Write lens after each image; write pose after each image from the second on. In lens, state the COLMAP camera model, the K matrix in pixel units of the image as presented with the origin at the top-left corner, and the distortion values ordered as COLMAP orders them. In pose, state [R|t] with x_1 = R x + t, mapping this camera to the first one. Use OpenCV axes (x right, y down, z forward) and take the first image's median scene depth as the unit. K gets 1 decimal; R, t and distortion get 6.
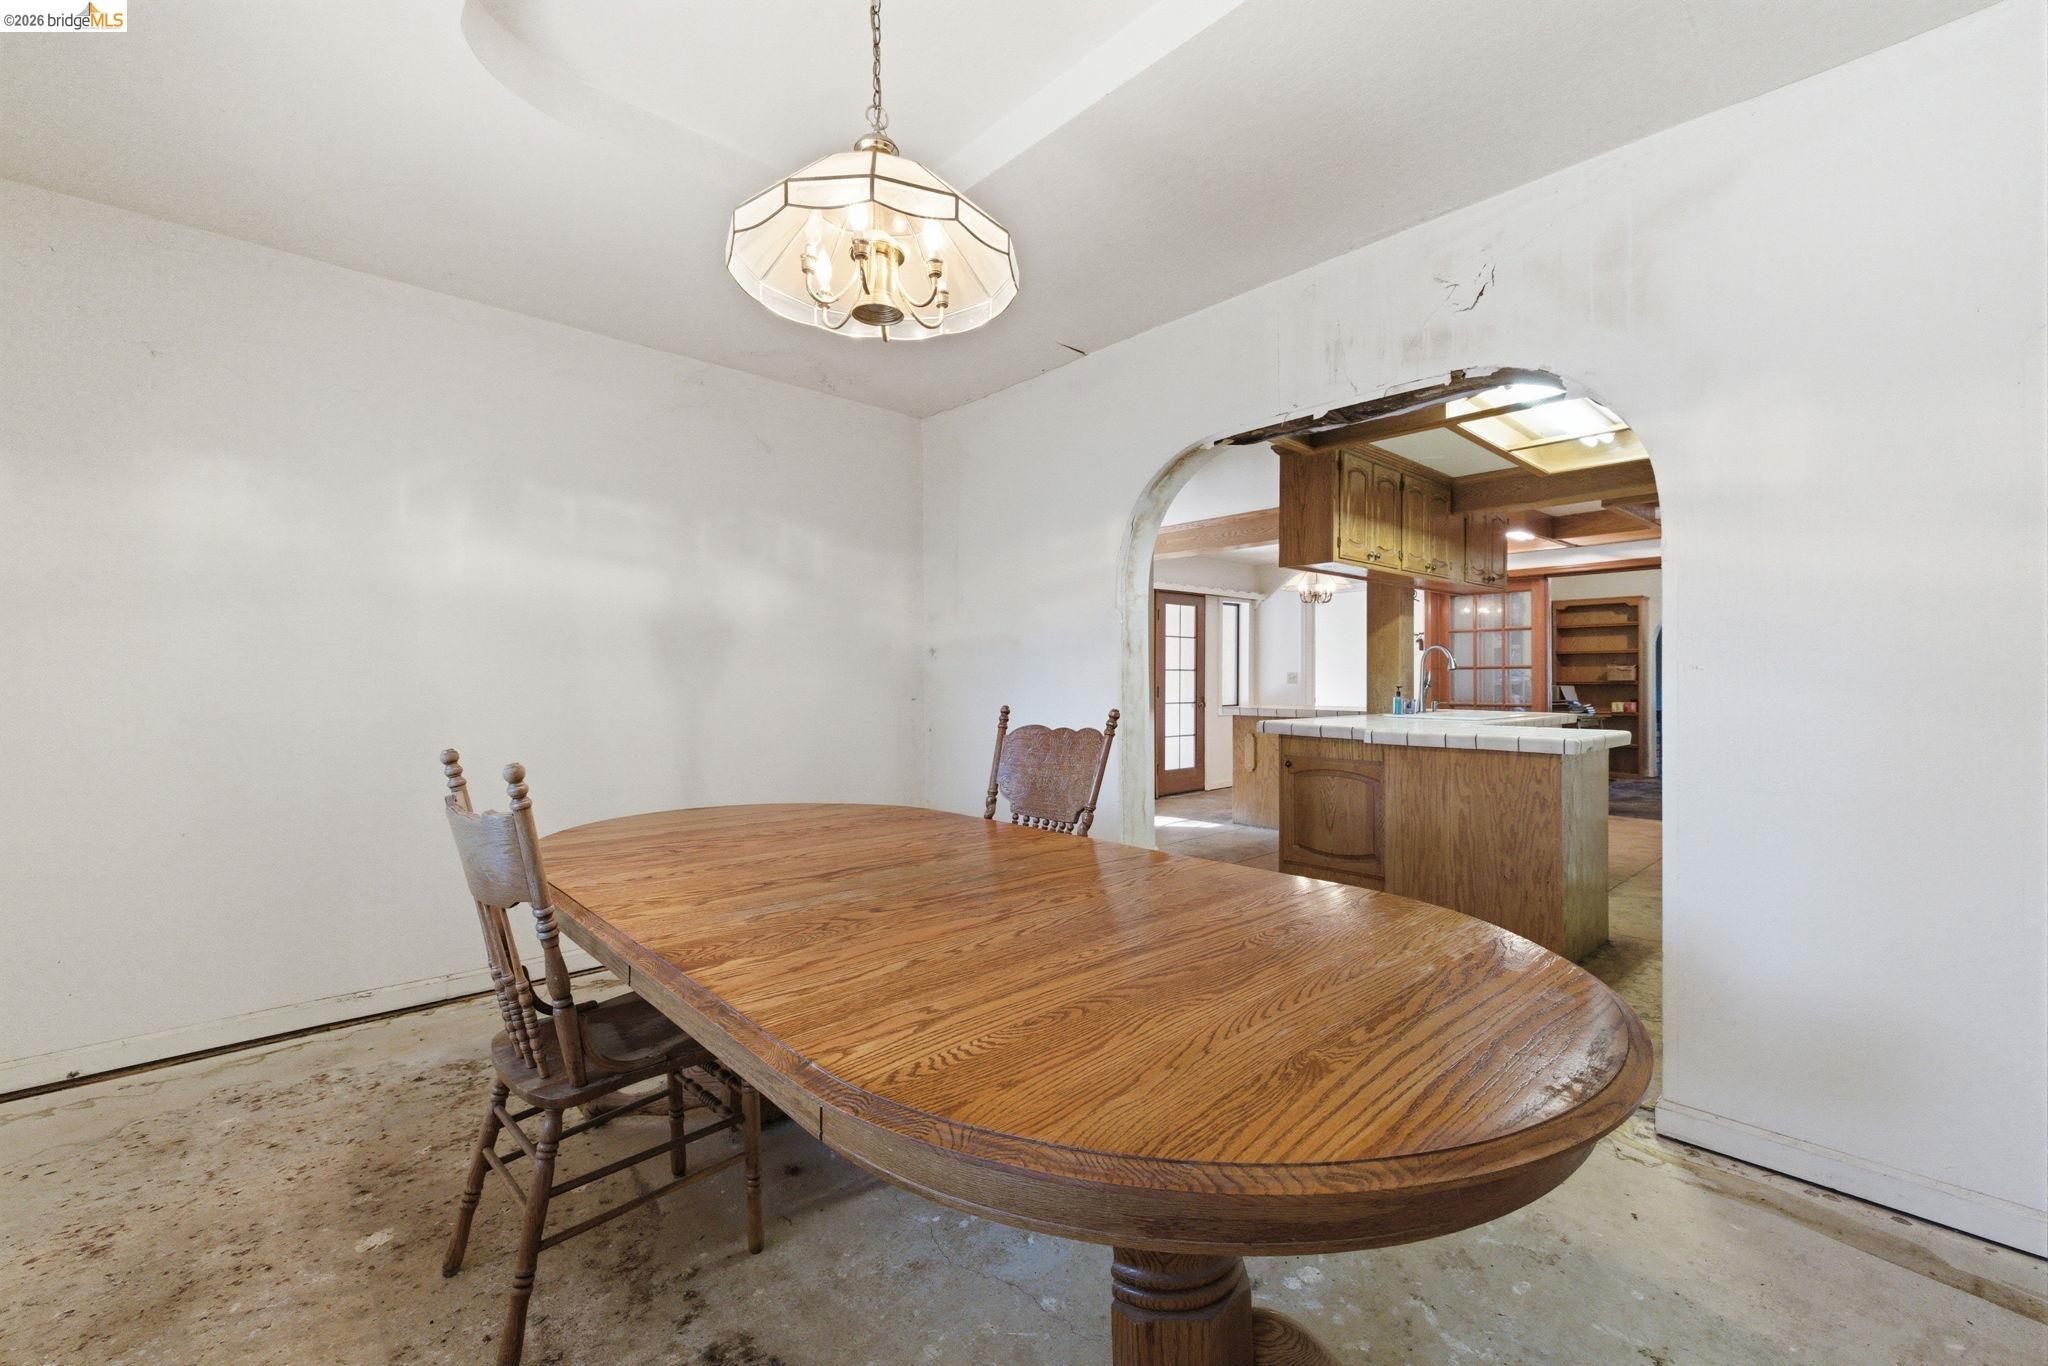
lens RADIAL K [[850.8, 0, 1026.4], [0, 850.8, 683.6], [0, 0, 1]] dist [0.001457, 0.000078]
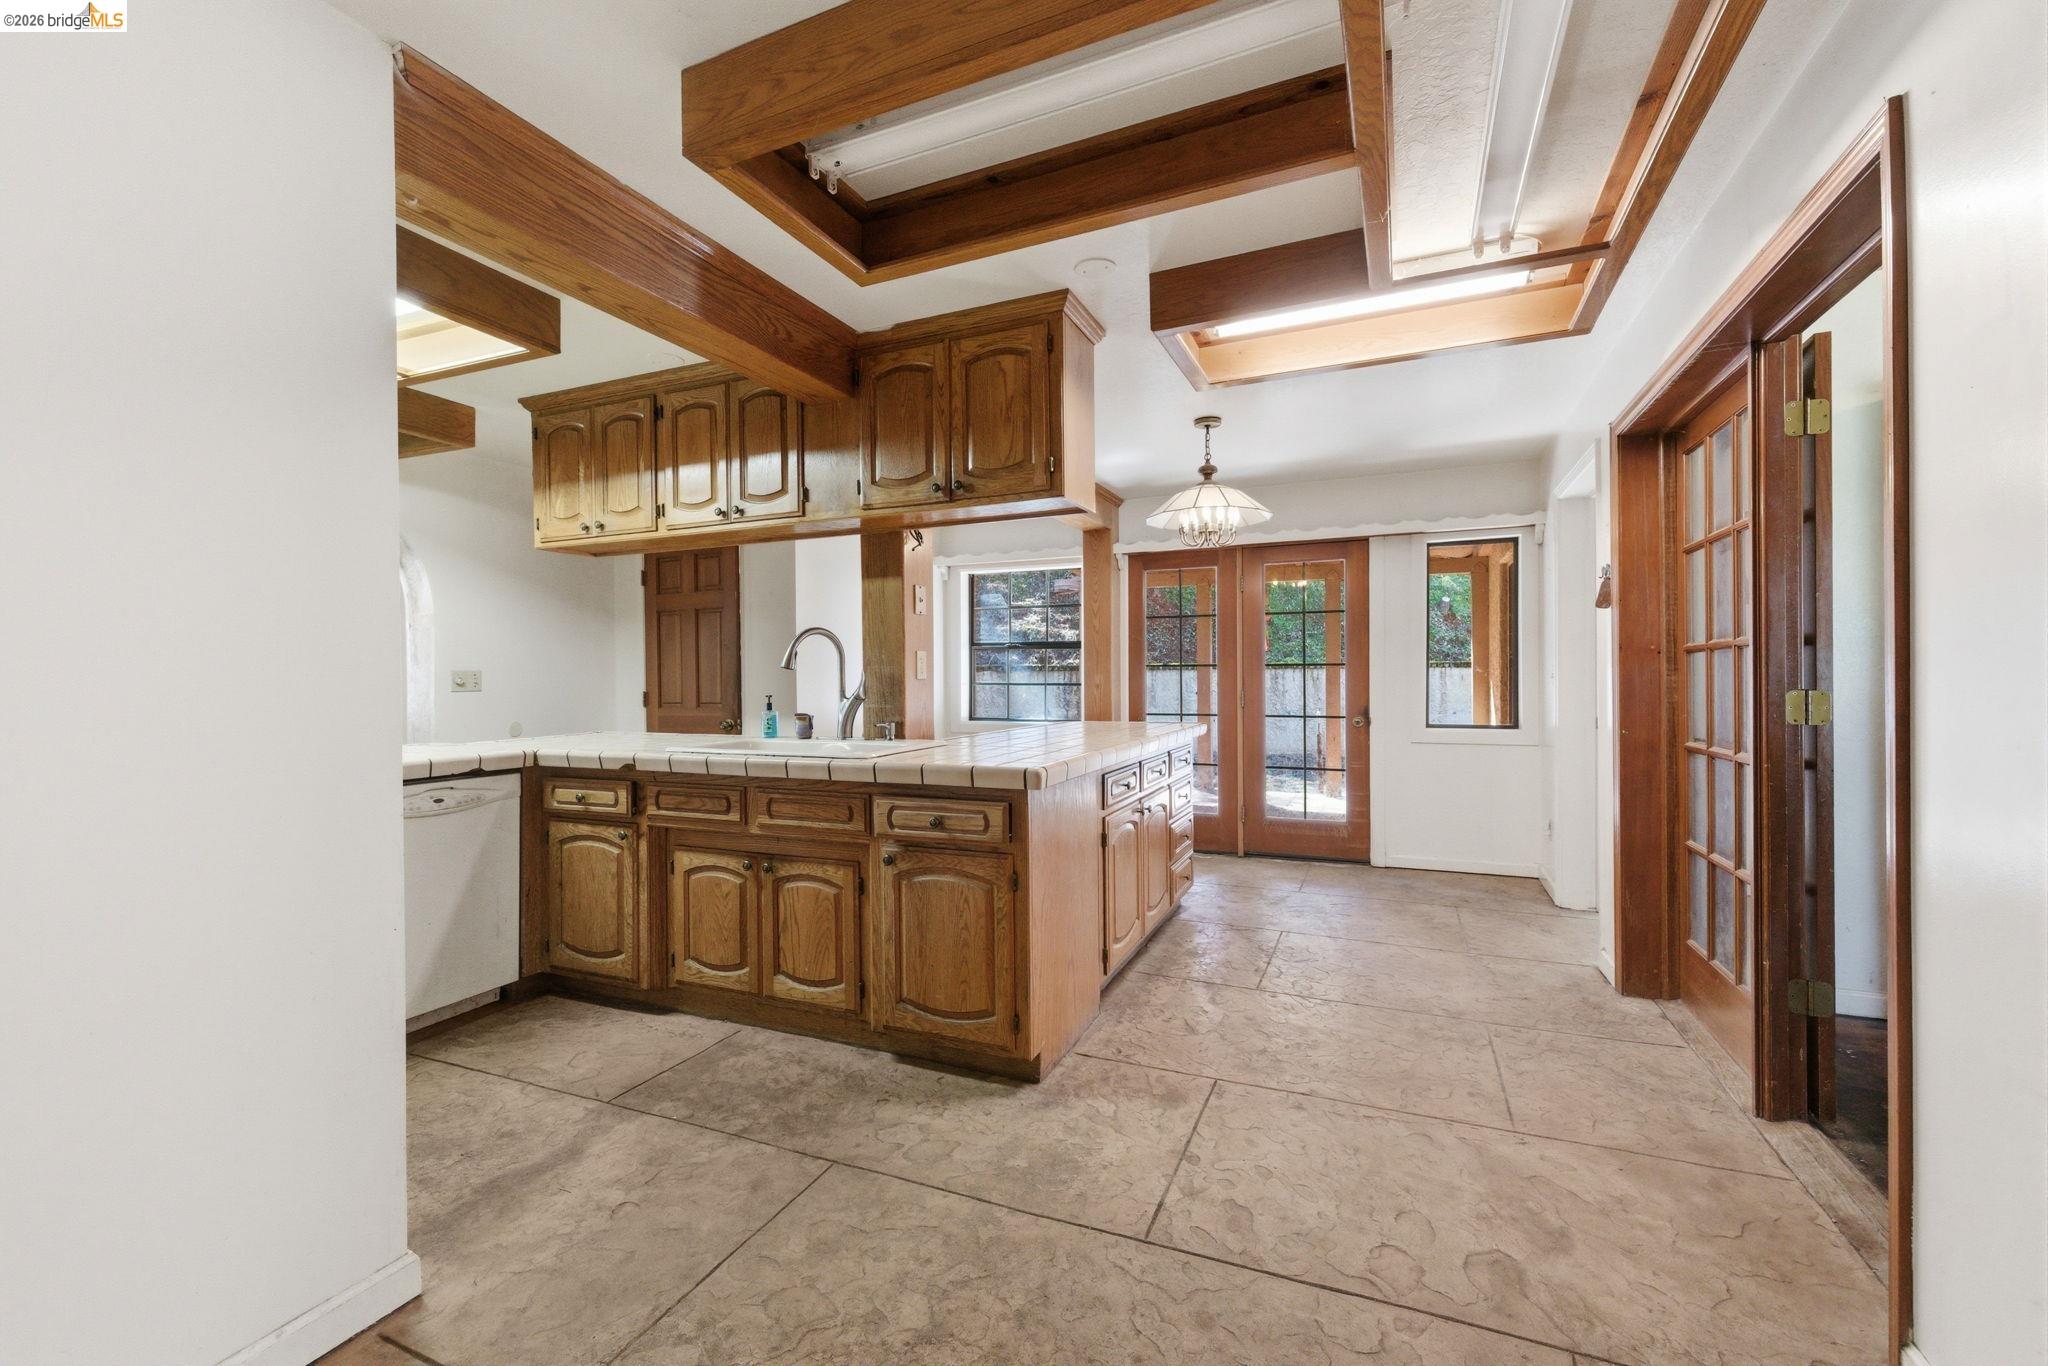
lens RADIAL K [[850.8, 0, 1026.4], [0, 850.8, 683.6], [0, 0, 1]] dist [0.001457, 0.000078]
pose [[0.408730, -0.004049, -0.912647, 0.688969], [0.003810, 0.999989, -0.002730, -0.001001], [0.912648, -0.002361, 0.408741, 0.559265]]
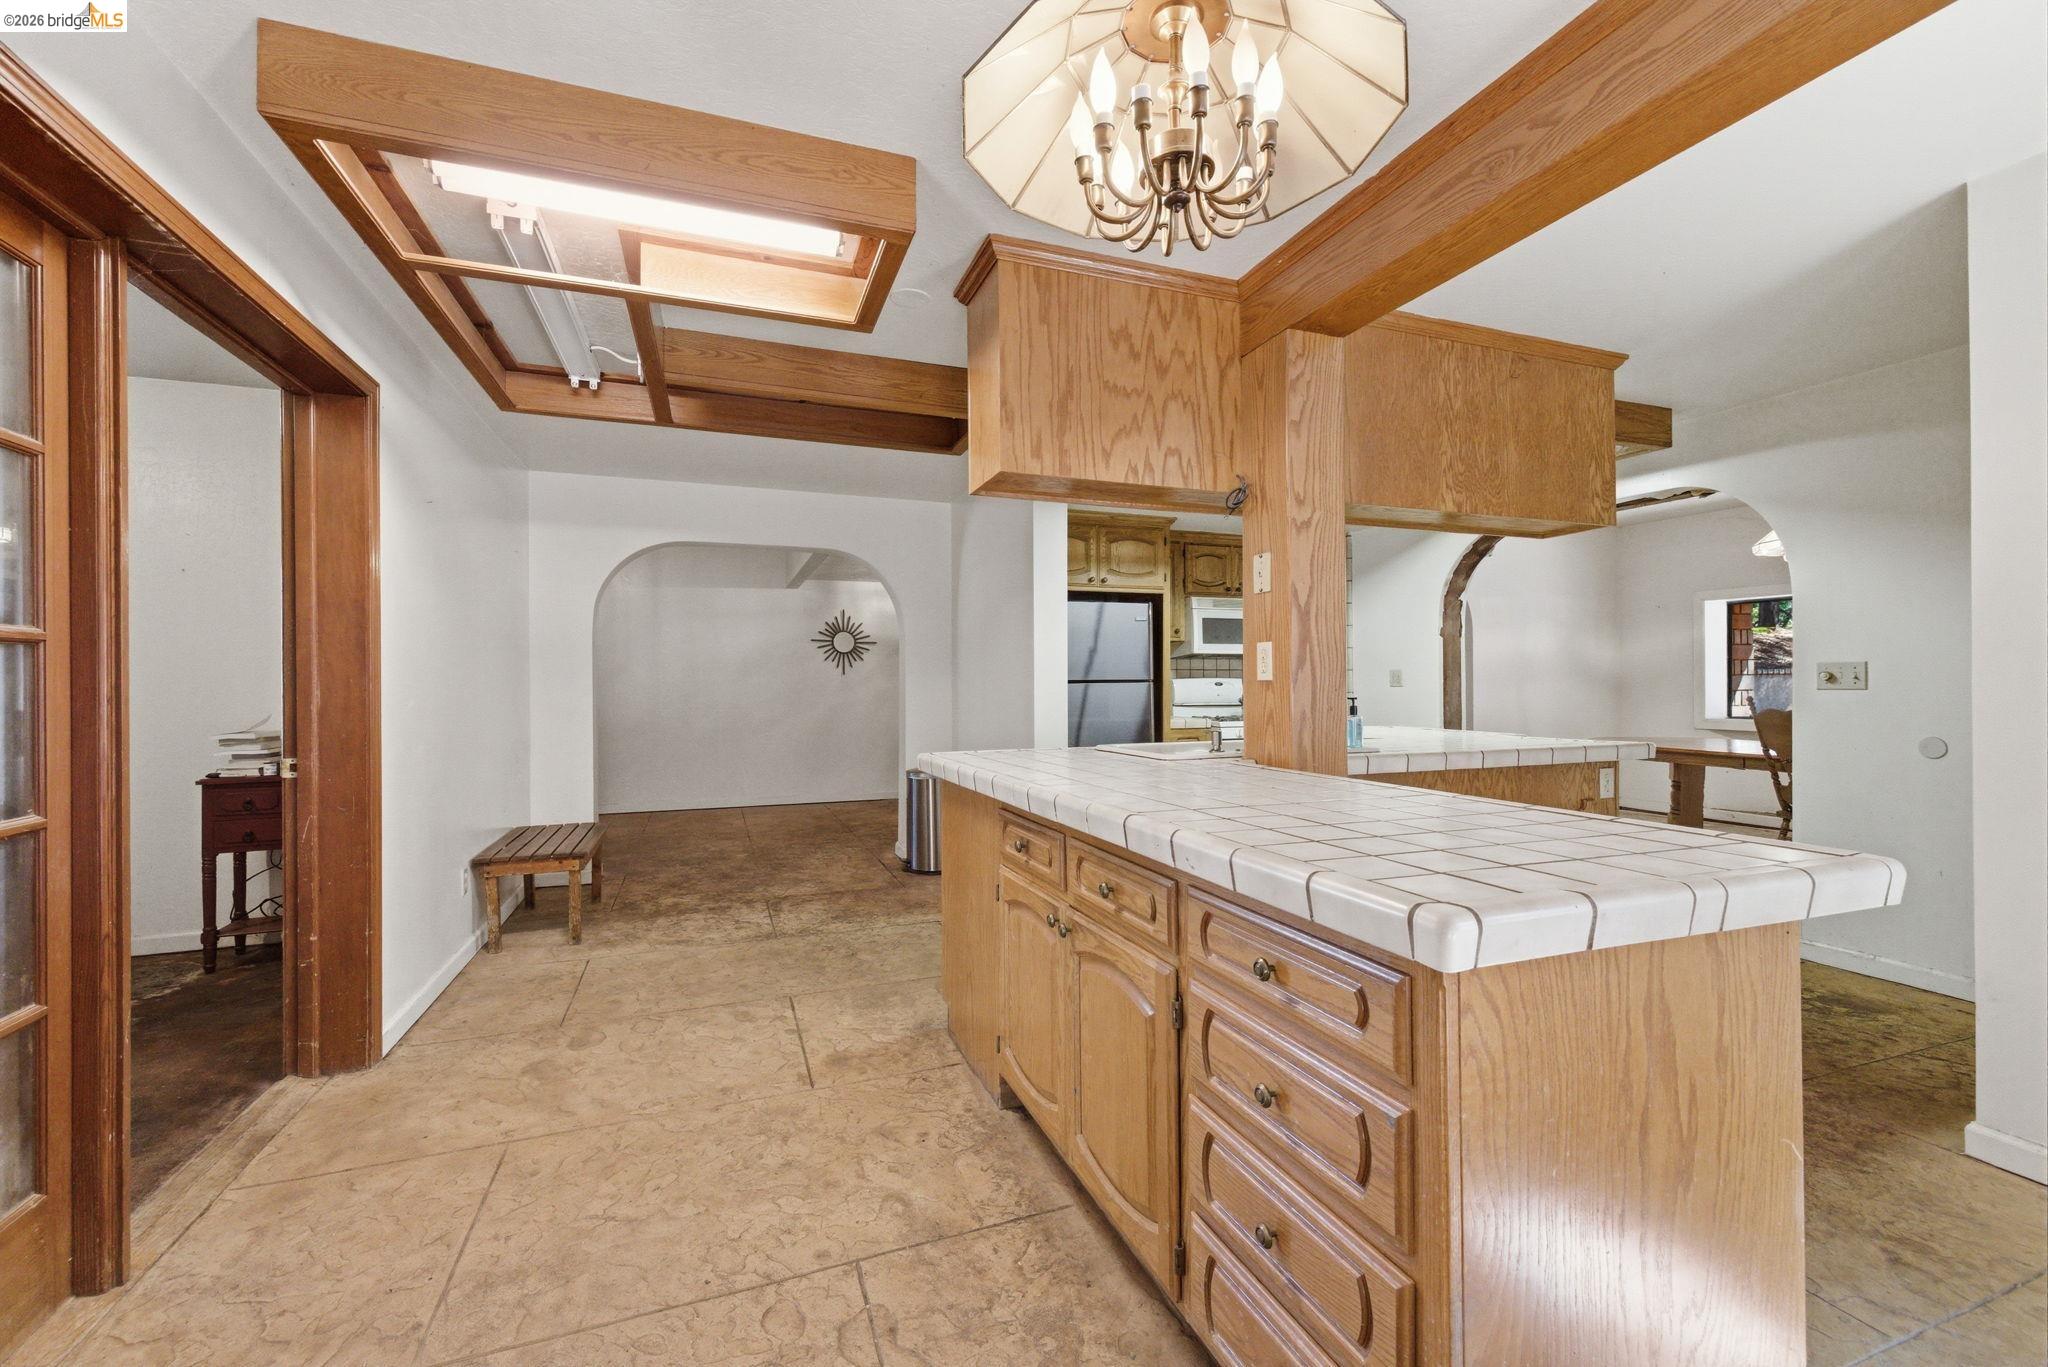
lens RADIAL K [[850.8, 0, 1026.4], [0, 850.8, 684.1], [0, 0, 1]] dist [0.001457, 0.000078]
pose [[-0.926621, -0.001264, 0.375995, 0.253482], [0.002708, 0.999946, 0.010036, -0.005759], [-0.375987, 0.010318, -0.926567, 0.996418]]
